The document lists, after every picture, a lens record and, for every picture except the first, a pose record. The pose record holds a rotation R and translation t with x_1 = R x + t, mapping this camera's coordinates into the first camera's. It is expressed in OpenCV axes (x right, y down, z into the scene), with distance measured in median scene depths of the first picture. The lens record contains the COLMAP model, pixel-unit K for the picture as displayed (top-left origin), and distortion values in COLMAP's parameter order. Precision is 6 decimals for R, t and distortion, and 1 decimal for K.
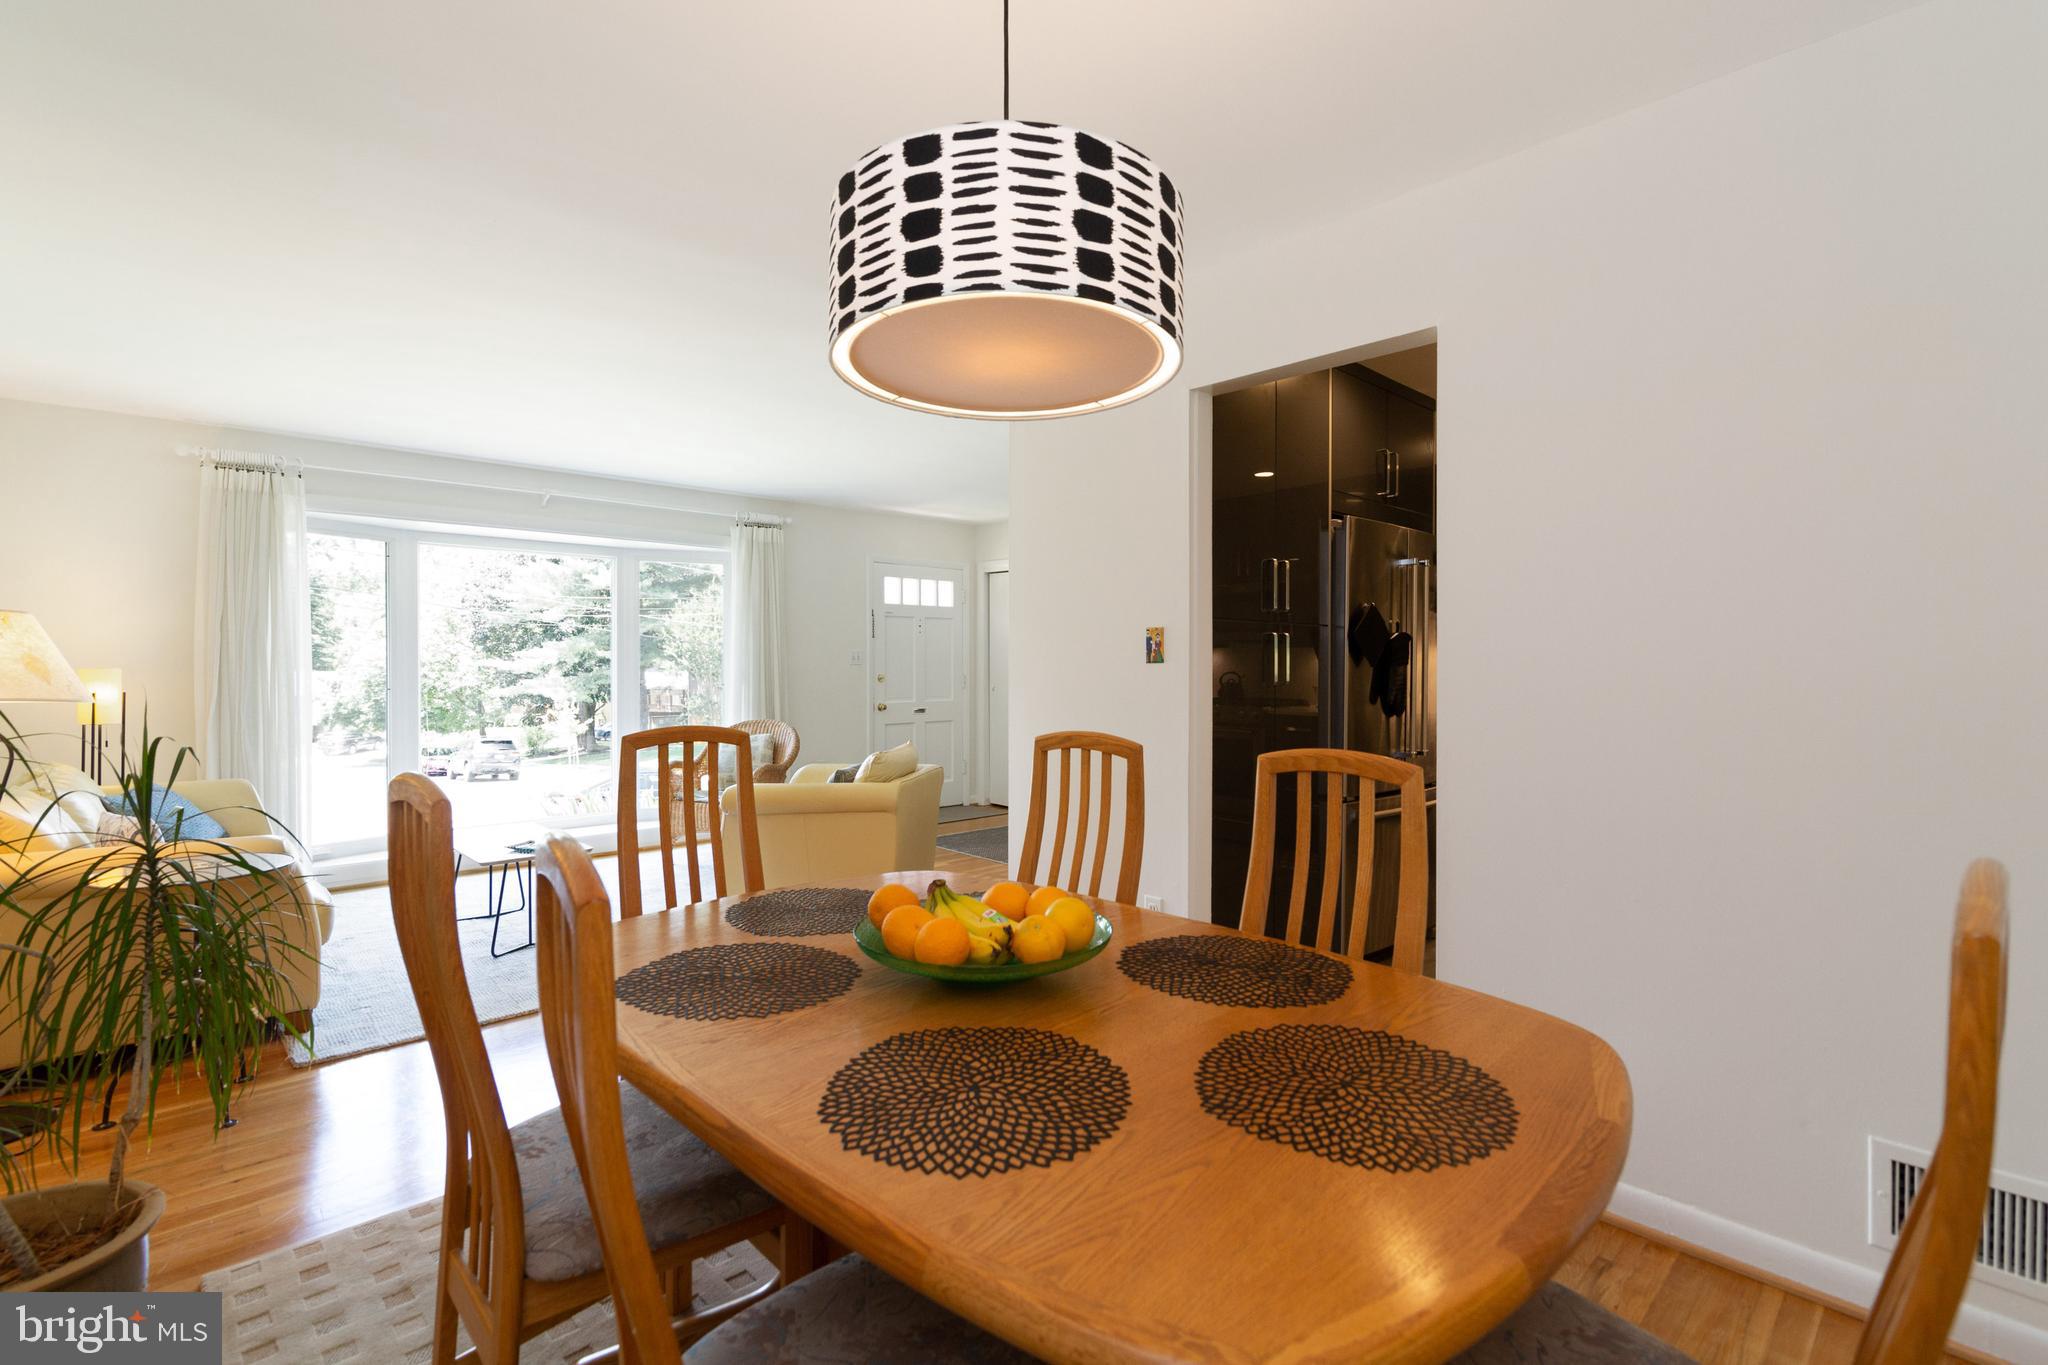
lens RADIAL K [[933.2, 0, 1024.8], [0, 933.2, 673.4], [0, 0, 1]] dist [0.005122, -0.001785]
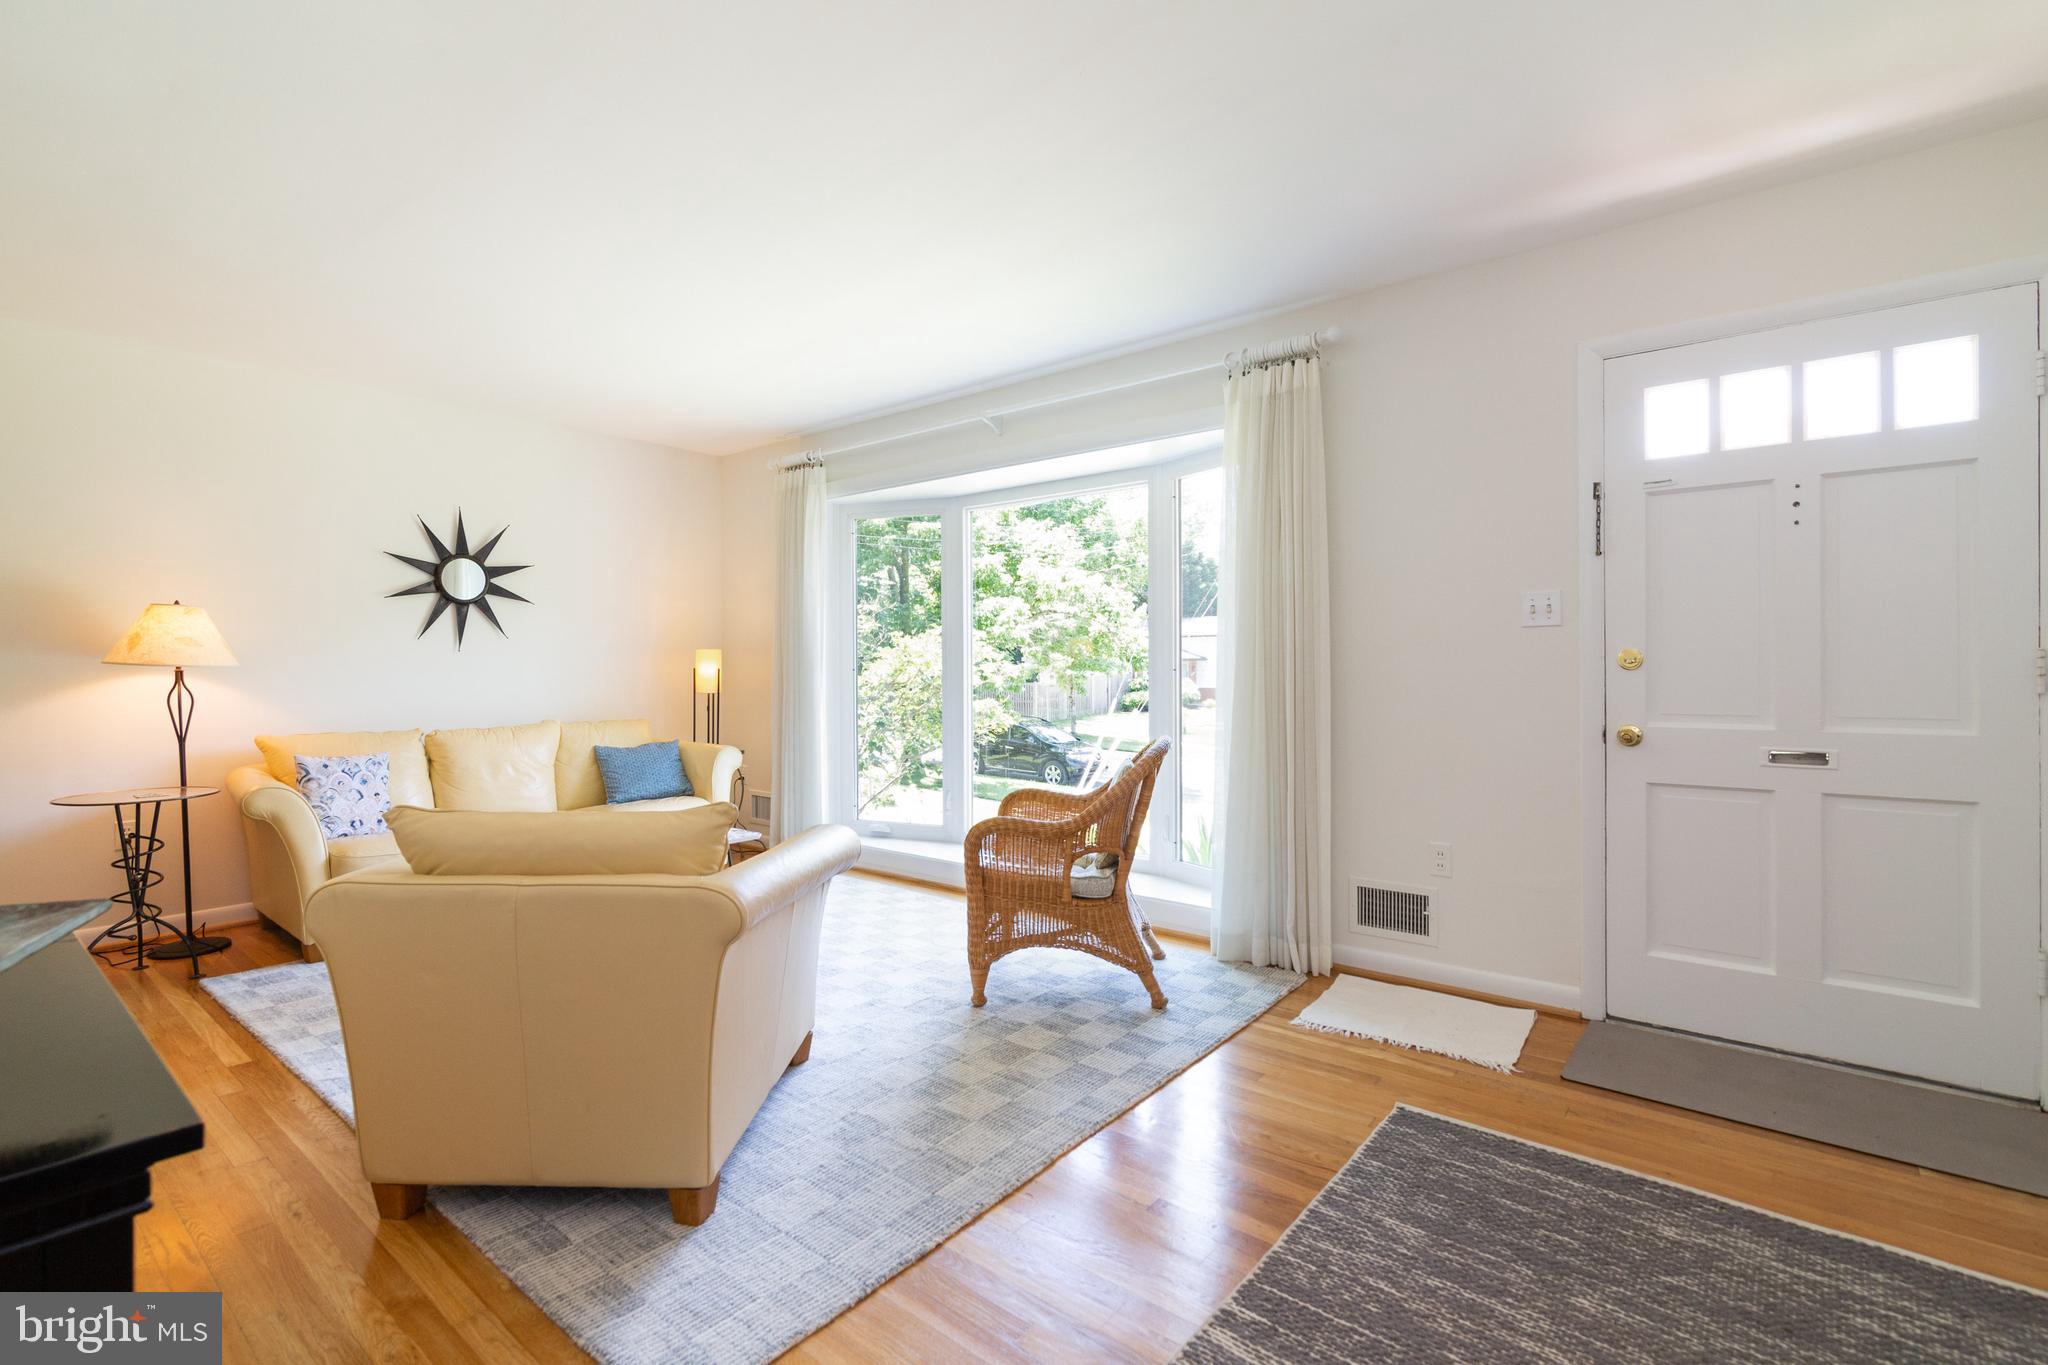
lens RADIAL K [[933.2, 0, 1011.0], [0, 933.2, 670.8], [0, 0, 1]] dist [0.005122, -0.001785]
pose [[0.120801, 0.005723, -0.992660, 0.183800], [-0.002340, 0.999982, 0.005481, 0.007508], [0.992674, 0.001661, 0.120812, 0.679332]]
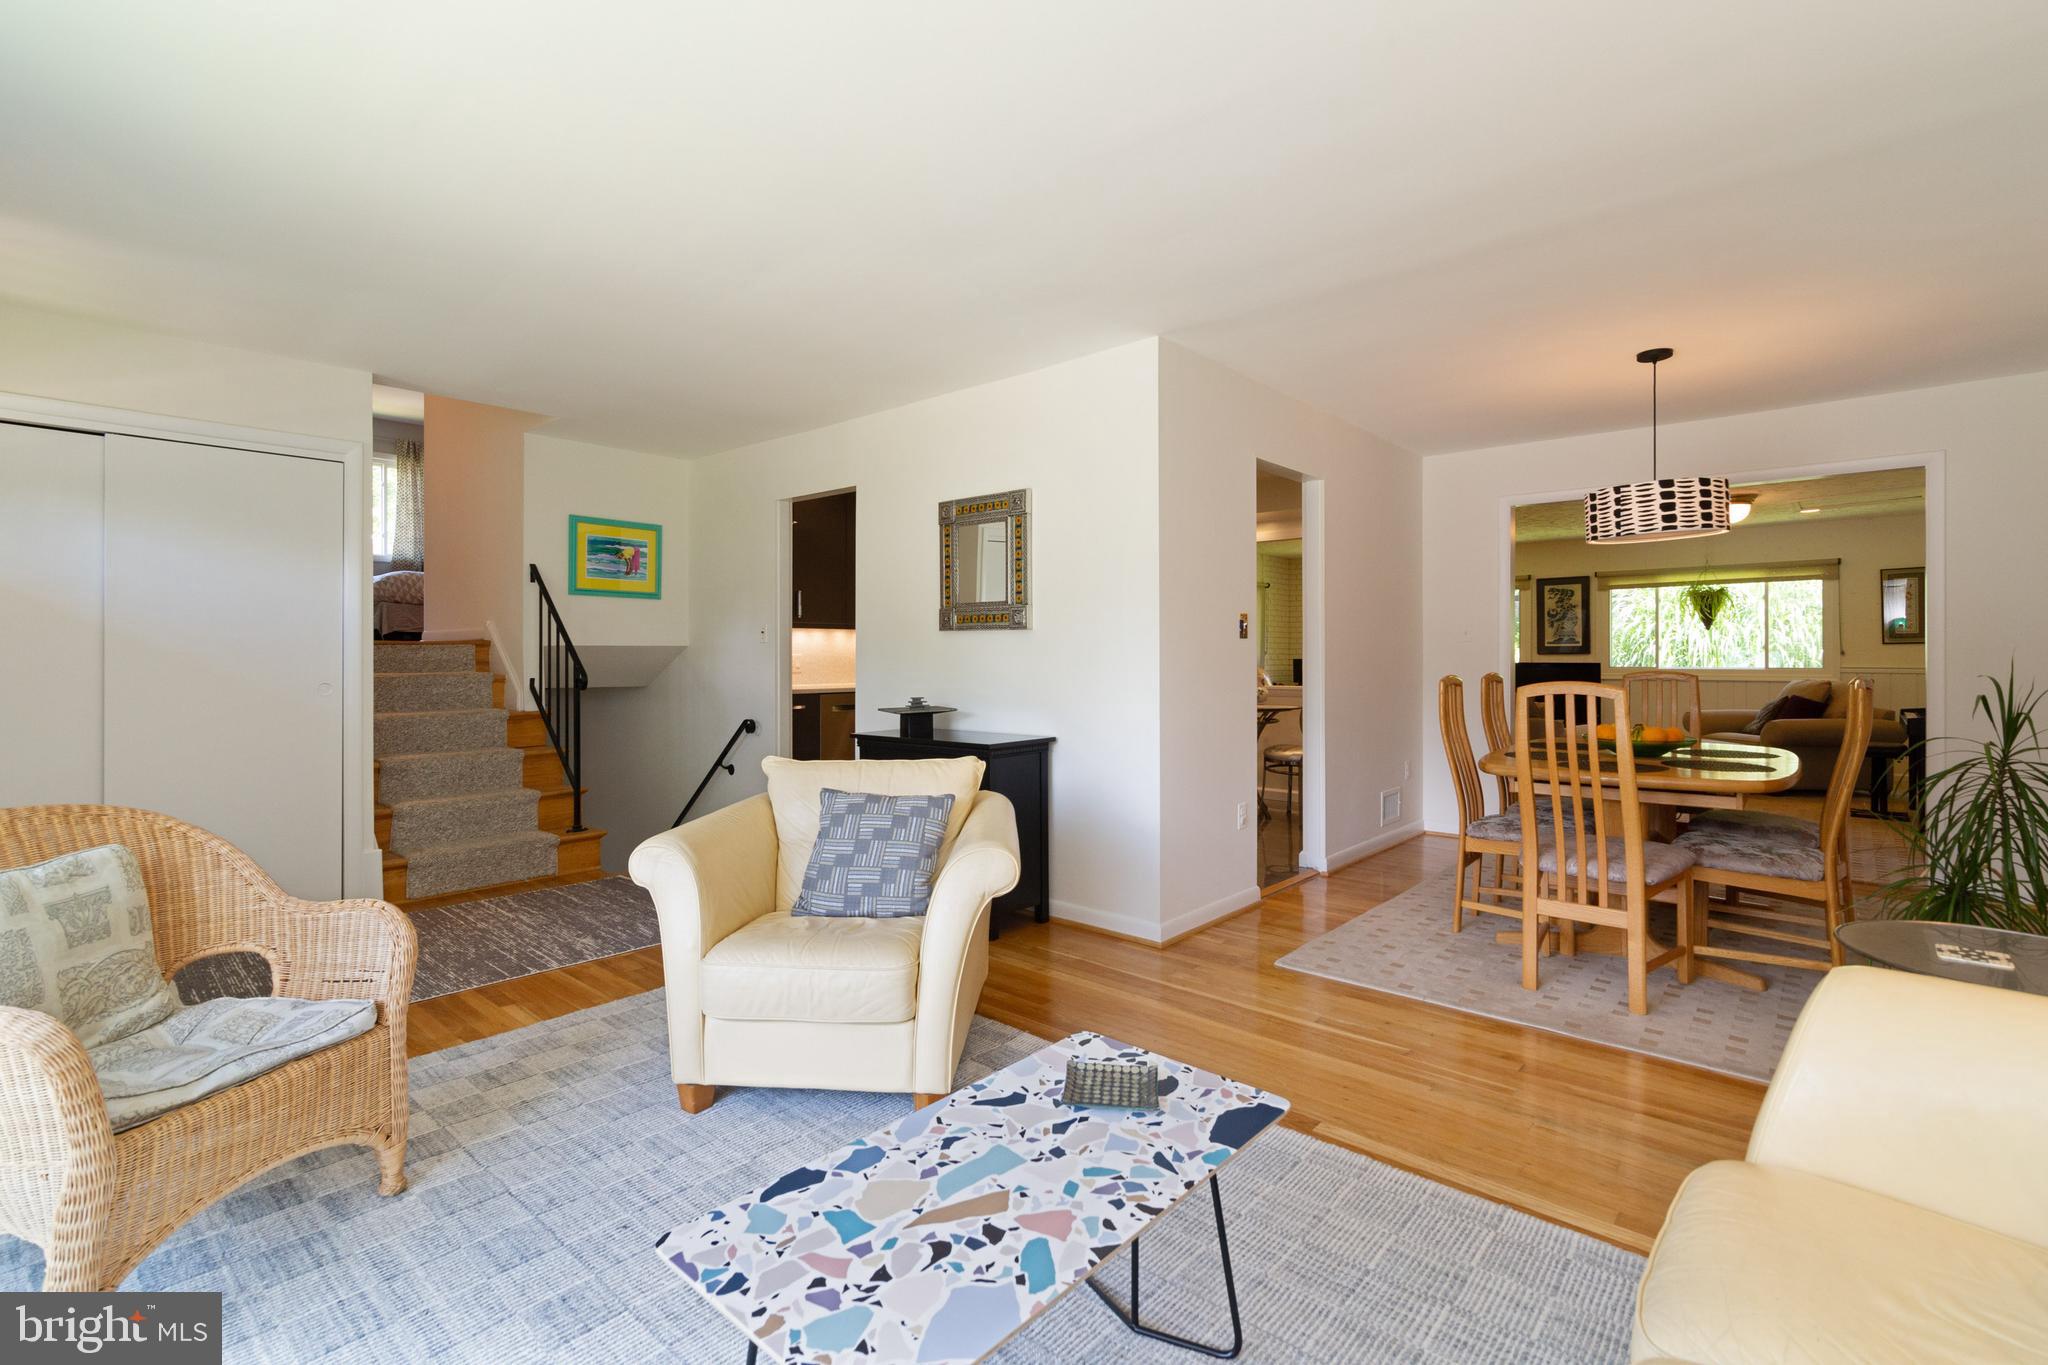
lens RADIAL K [[933.2, 0, 1013.1], [0, 933.2, 652.2], [0, 0, 1]] dist [0.005122, -0.001785]
pose [[-0.078507, -0.002710, 0.996910, -0.477595], [0.008282, 0.999960, 0.003370, 0.000318], [-0.996879, 0.008520, -0.078481, 0.561190]]
